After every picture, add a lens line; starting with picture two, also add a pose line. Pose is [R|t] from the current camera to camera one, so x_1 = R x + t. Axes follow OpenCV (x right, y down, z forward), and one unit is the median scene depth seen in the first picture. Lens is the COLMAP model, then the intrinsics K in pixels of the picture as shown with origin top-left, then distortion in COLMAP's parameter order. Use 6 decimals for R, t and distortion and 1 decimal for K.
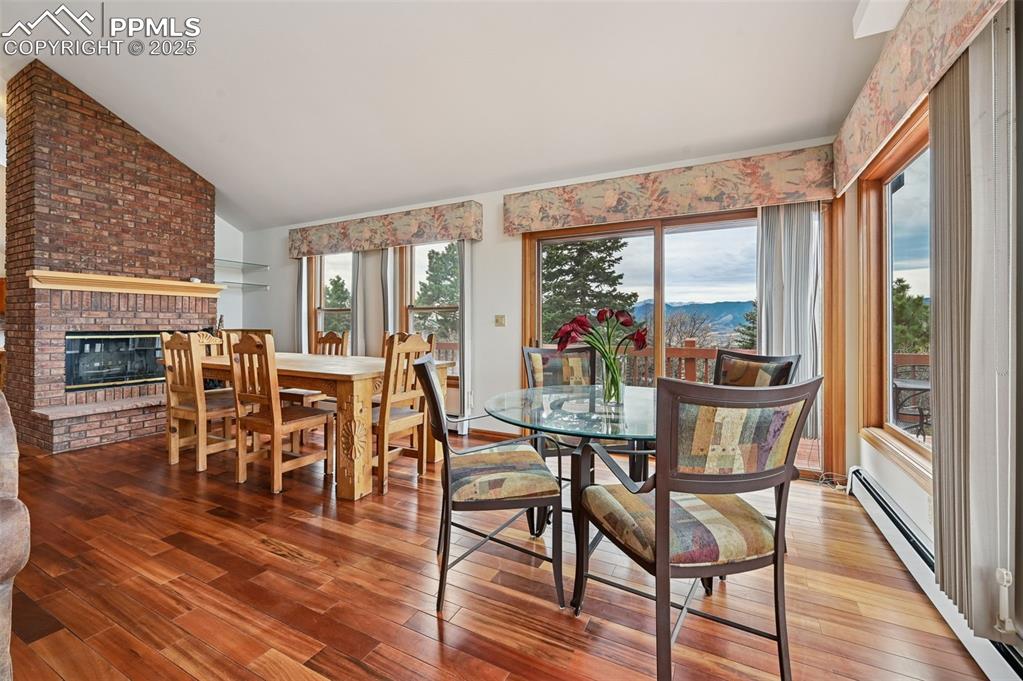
lens RADIAL K [[418.4, 0, 515.6], [0, 418.4, 321.2], [0, 0, 1]] dist [0.001031, 0.000241]
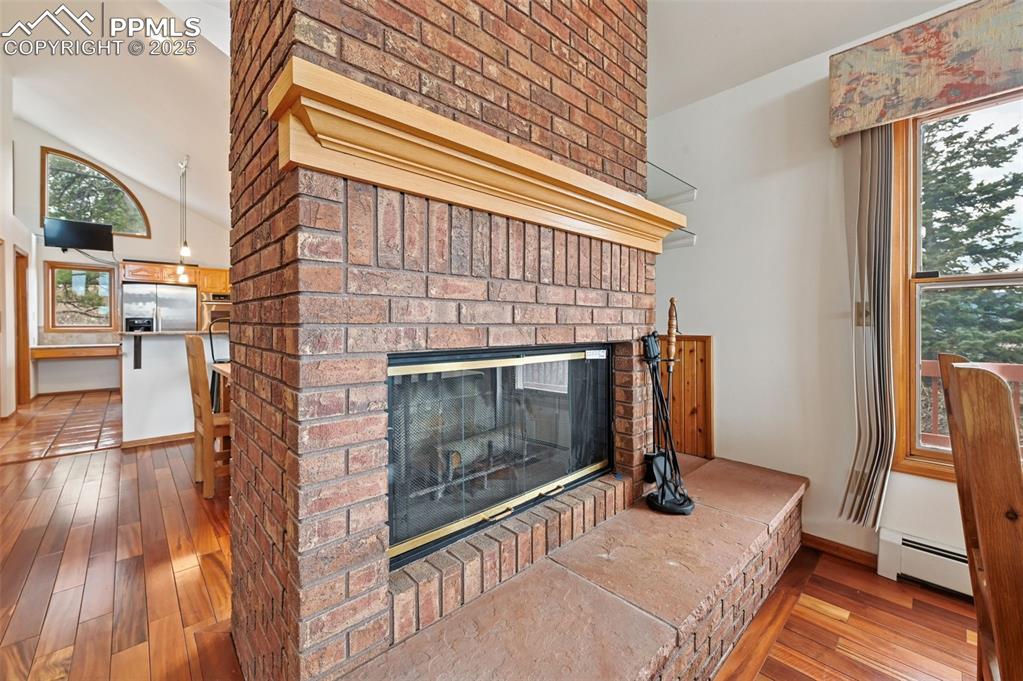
lens RADIAL K [[412.8, 0, 520.8], [0, 412.8, 323.7], [0, 0, 1]] dist [-0.001483, -0.000406]
pose [[0.944878, -0.002712, -0.327410, -0.883993], [0.005072, 0.999967, 0.006354, 0.005376], [0.327382, -0.007665, 0.944861, 0.762574]]
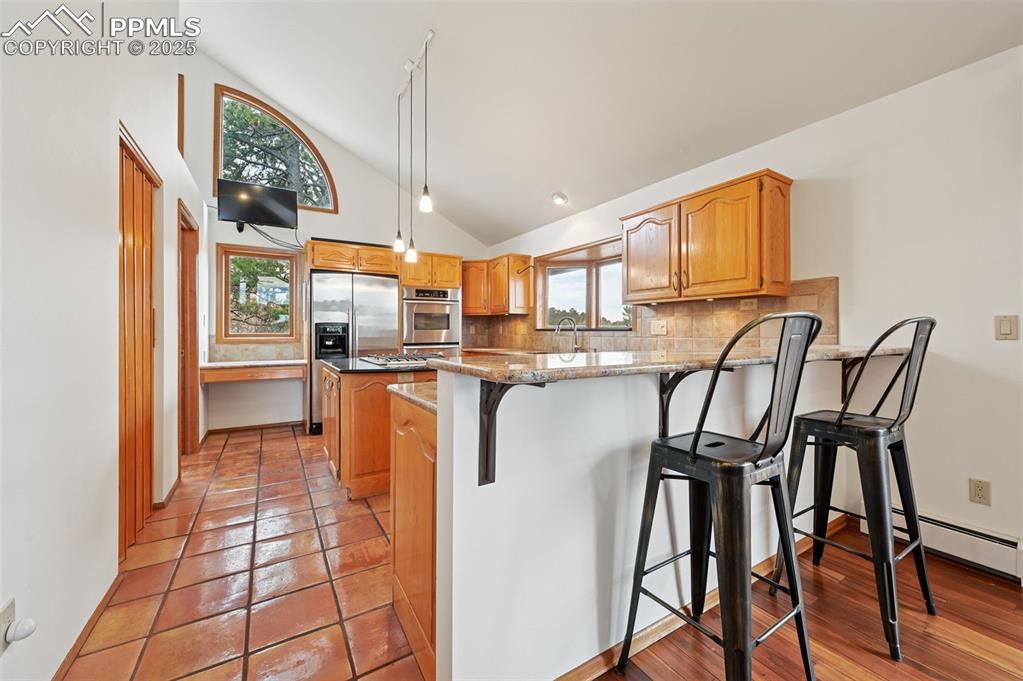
lens RADIAL K [[398.4, 0, 512.6], [0, 398.4, 330.2], [0, 0, 1]] dist [-0.001022, -0.000248]
pose [[0.853971, -0.003358, -0.520309, -1.005597], [0.004508, 0.999989, 0.000947, 0.005391], [0.520300, -0.003154, 0.853978, 0.810174]]
